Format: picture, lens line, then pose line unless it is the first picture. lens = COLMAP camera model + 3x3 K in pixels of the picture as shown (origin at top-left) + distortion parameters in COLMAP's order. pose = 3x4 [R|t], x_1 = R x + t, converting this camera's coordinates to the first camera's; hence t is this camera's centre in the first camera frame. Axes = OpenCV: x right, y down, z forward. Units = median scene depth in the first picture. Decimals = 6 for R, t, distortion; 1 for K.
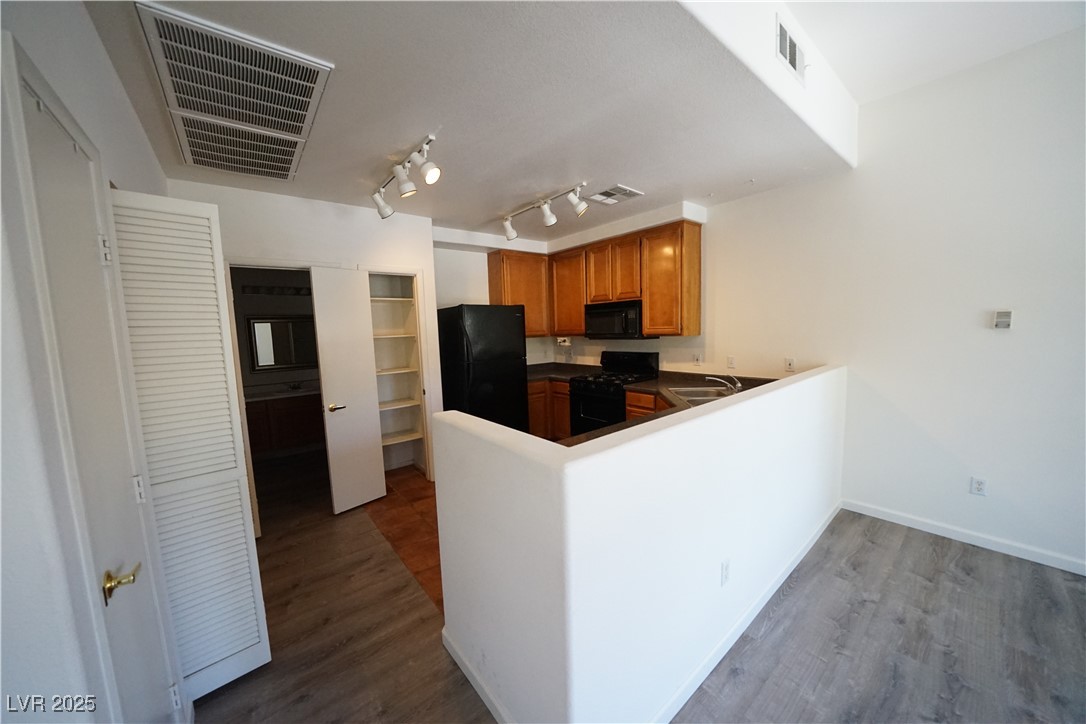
lens RADIAL K [[374.4, 0, 543.1], [0, 374.4, 363.5], [0, 0, 1]] dist [-0.027027, 0.002429]
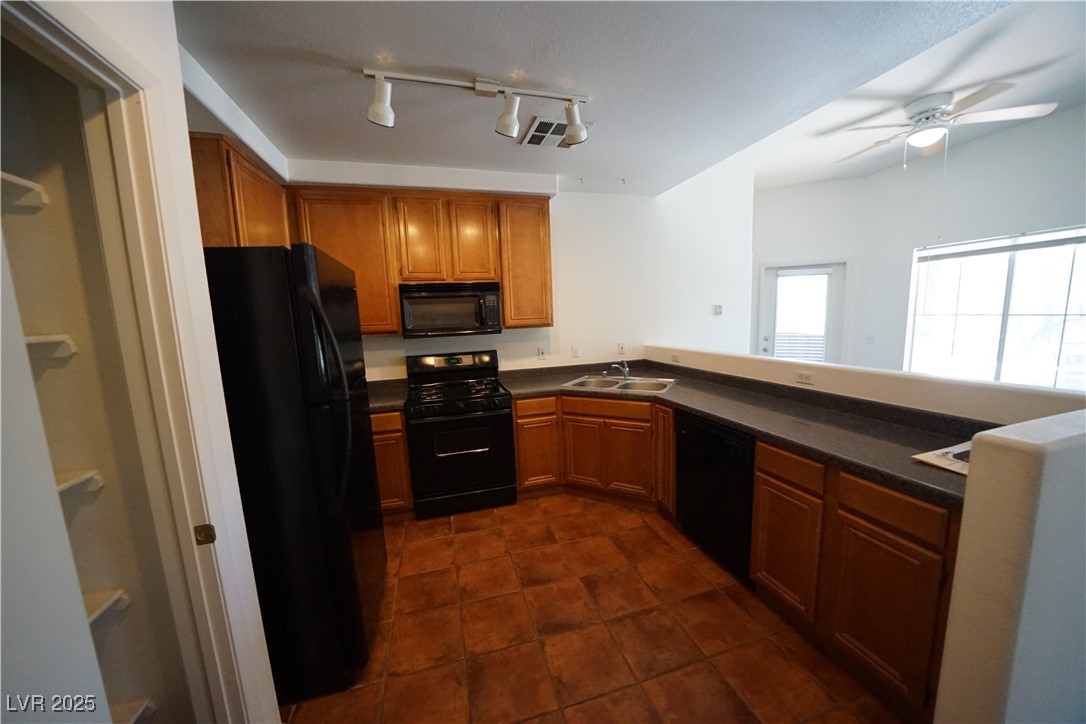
lens RADIAL K [[374.4, 0, 541.4], [0, 374.4, 363.8], [0, 0, 1]] dist [-0.027027, 0.002429]
pose [[0.402015, -0.099169, 0.910247, -0.425372], [0.114319, 0.991775, 0.057562, -0.036347], [-0.908469, 0.080917, 0.410045, 0.605755]]
